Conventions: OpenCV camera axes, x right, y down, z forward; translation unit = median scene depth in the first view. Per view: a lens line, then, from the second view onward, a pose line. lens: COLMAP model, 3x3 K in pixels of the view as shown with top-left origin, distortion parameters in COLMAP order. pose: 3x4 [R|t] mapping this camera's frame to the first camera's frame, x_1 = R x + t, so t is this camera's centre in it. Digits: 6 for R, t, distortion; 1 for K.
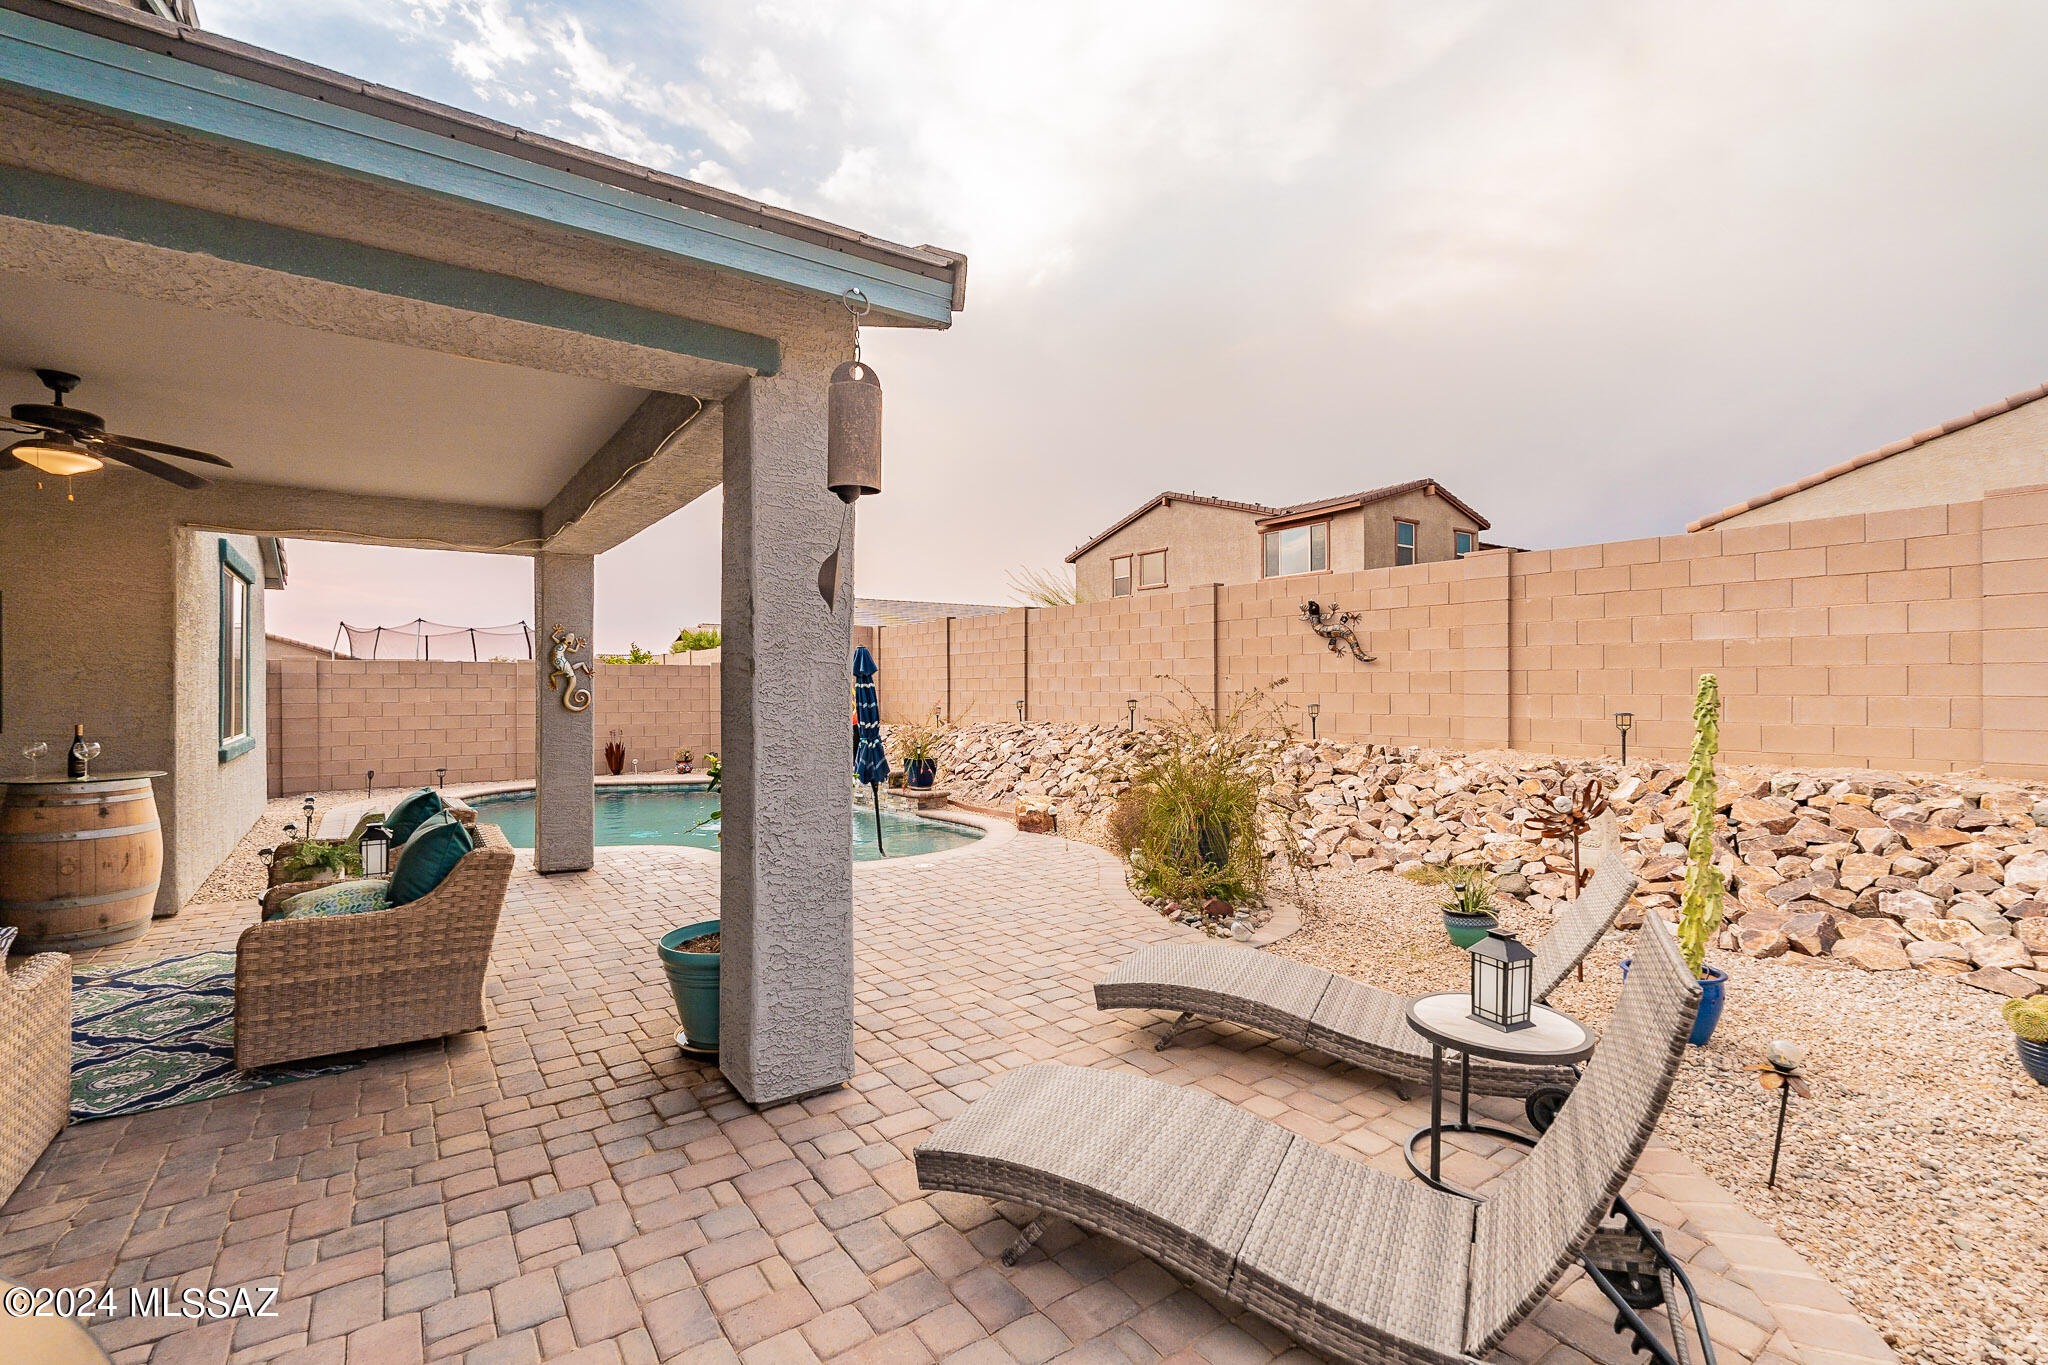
lens RADIAL K [[893.3, 0, 1024.0], [0, 893.3, 682.5], [0, 0, 1]] dist [-0.003560, -0.000333]
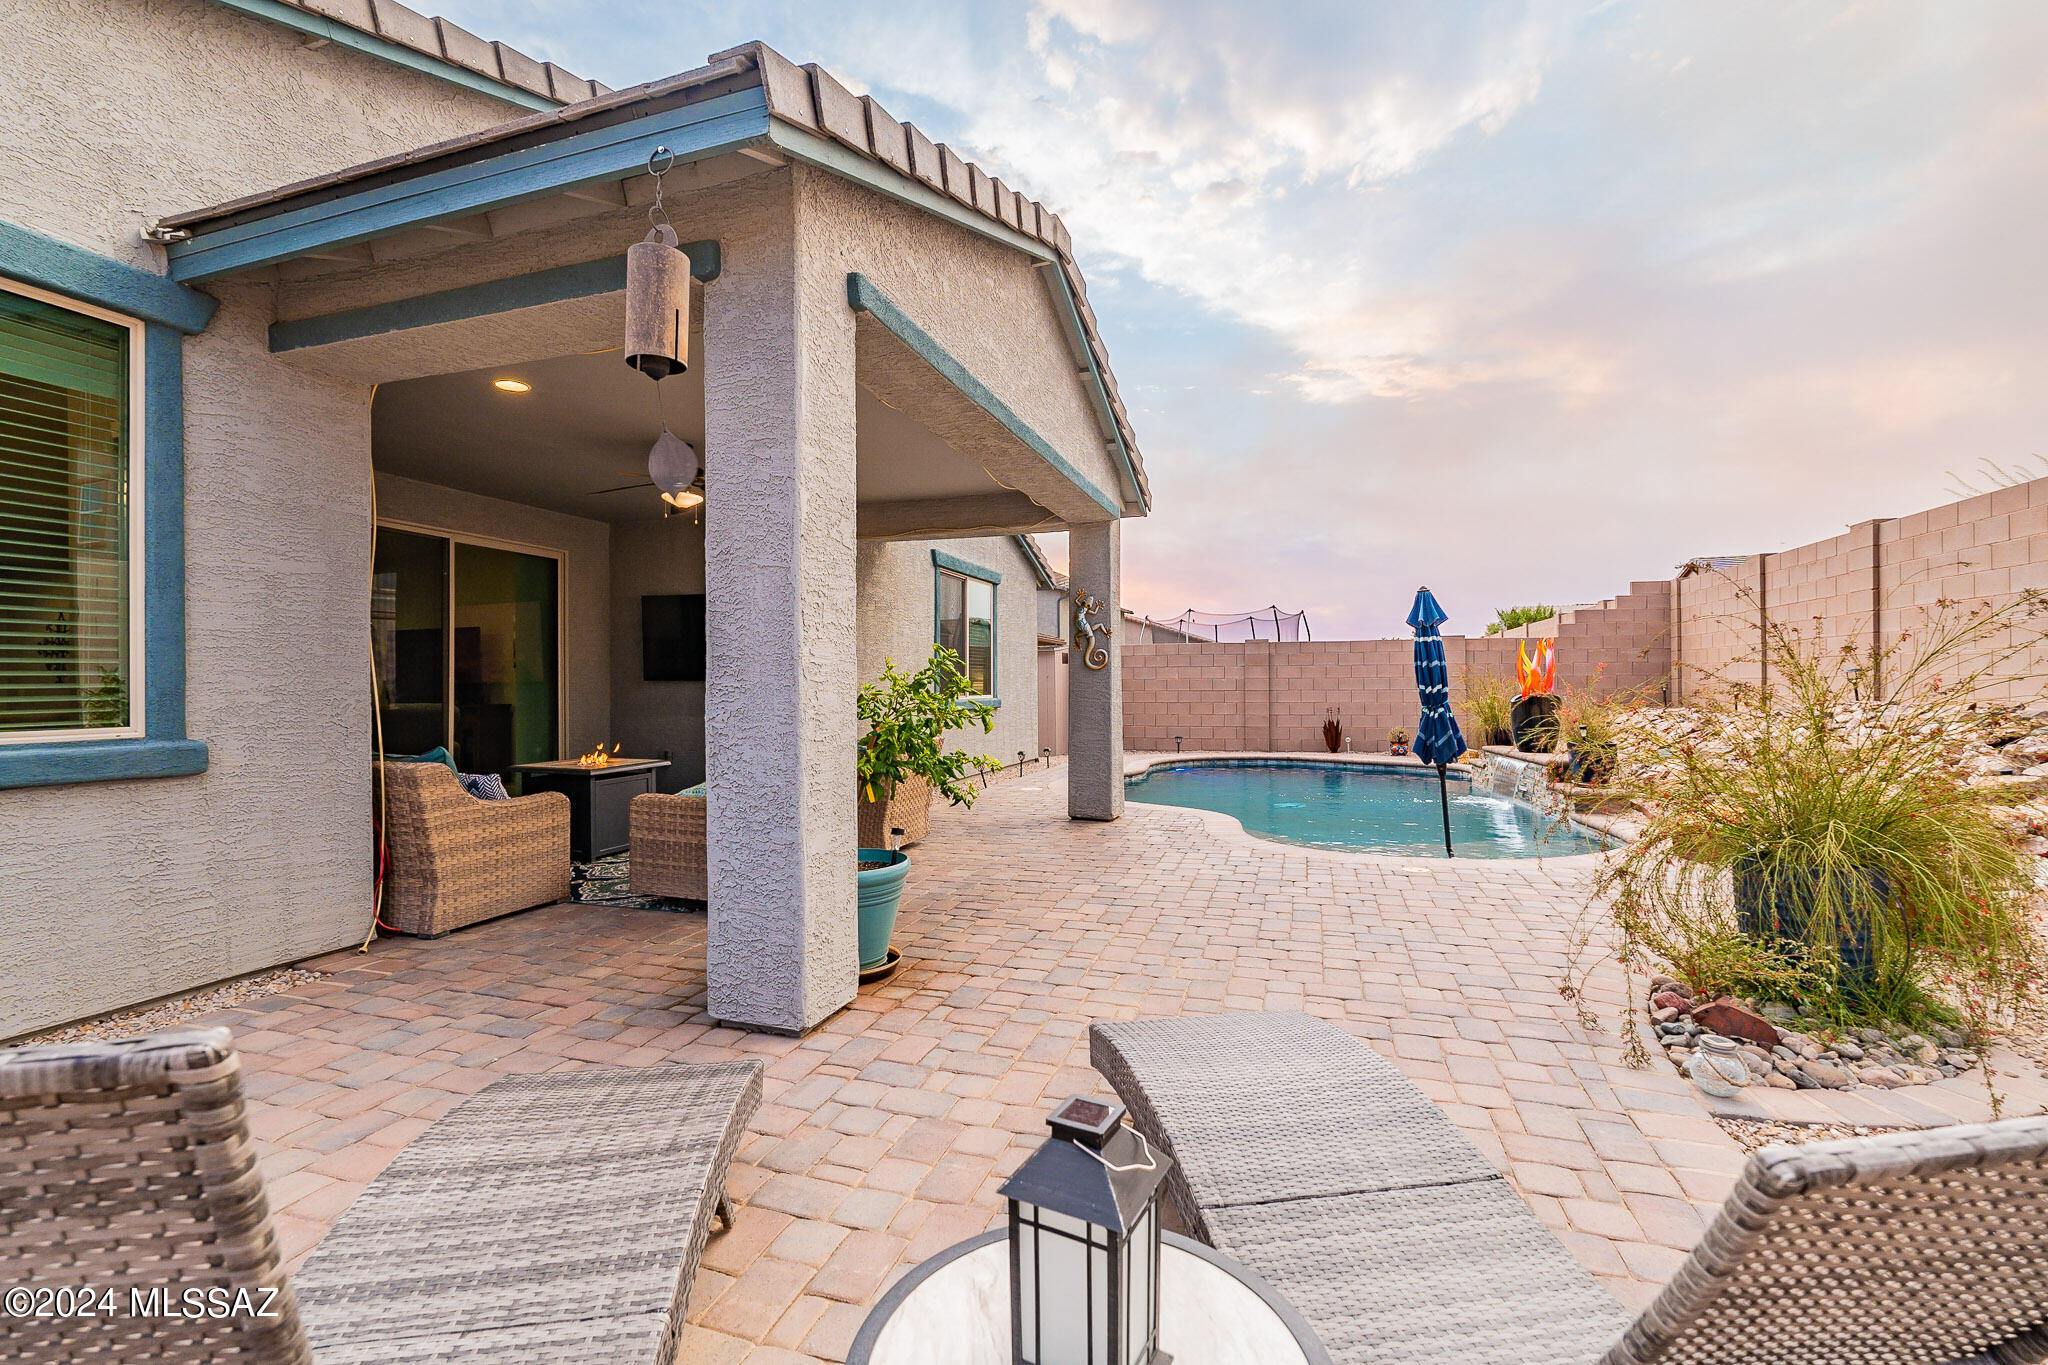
lens RADIAL K [[893.3, 0, 1024.0], [0, 893.3, 682.5], [0, 0, 1]] dist [-0.003560, -0.000333]
pose [[0.589278, -0.003958, -0.807921, 0.203263], [0.009483, 0.999953, 0.002018, 0.029598], [0.807875, -0.008851, 0.589288, 0.201404]]
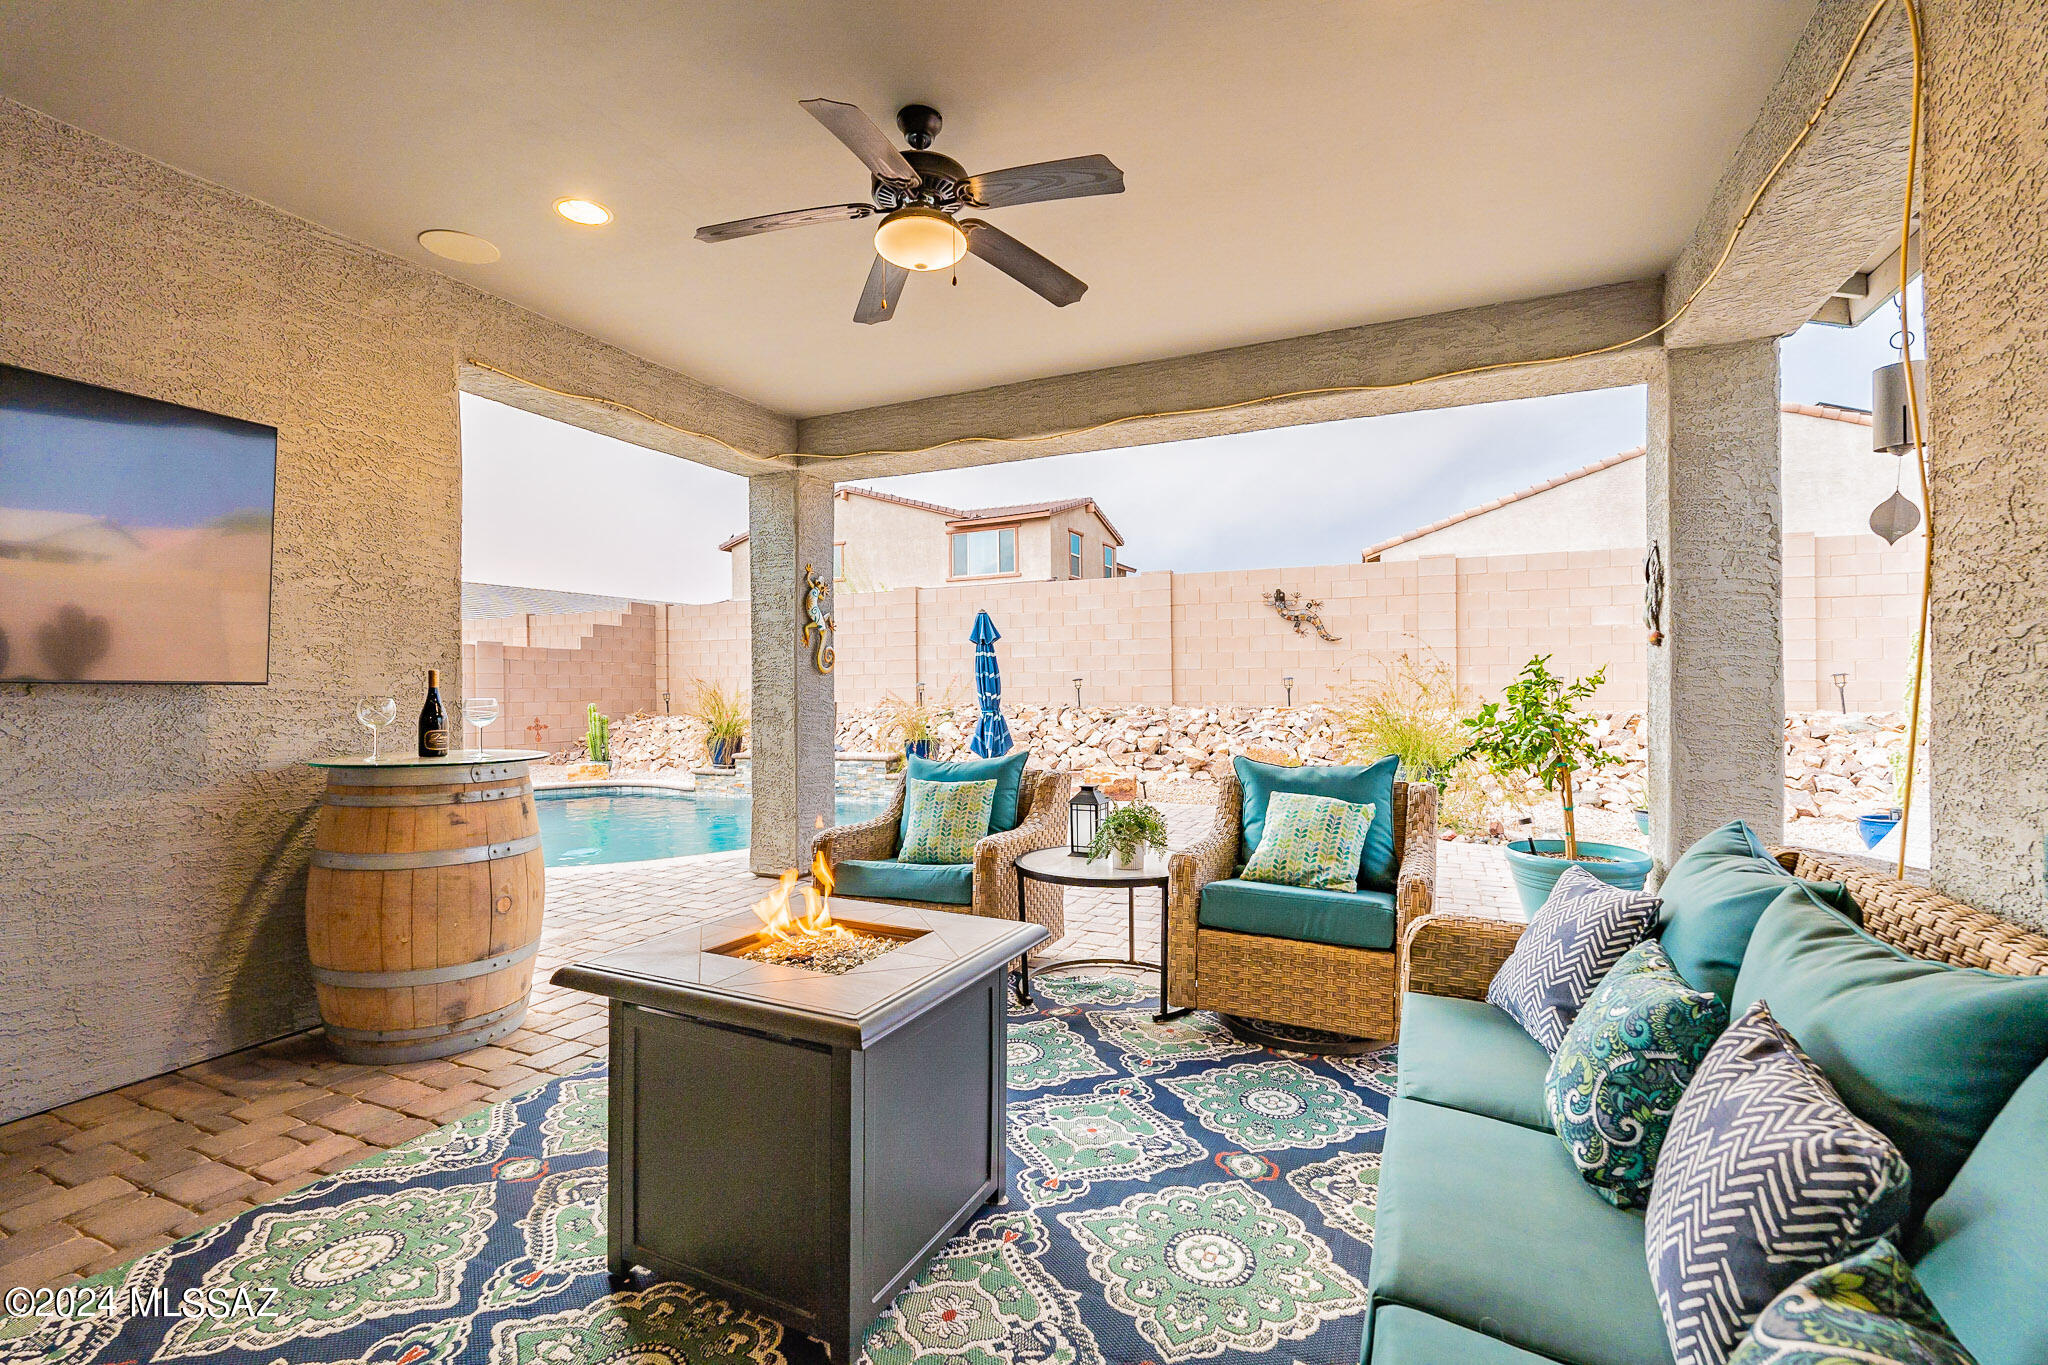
lens RADIAL K [[886.7, 0, 1020.6], [0, 886.7, 684.6], [0, 0, 1]] dist [0.002300, 0.000066]
pose [[0.872472, -0.004096, 0.488646, -0.490531], [0.004414, 0.999990, 0.000501, 0.028423], [-0.488644, 0.001720, 0.872482, 0.139952]]
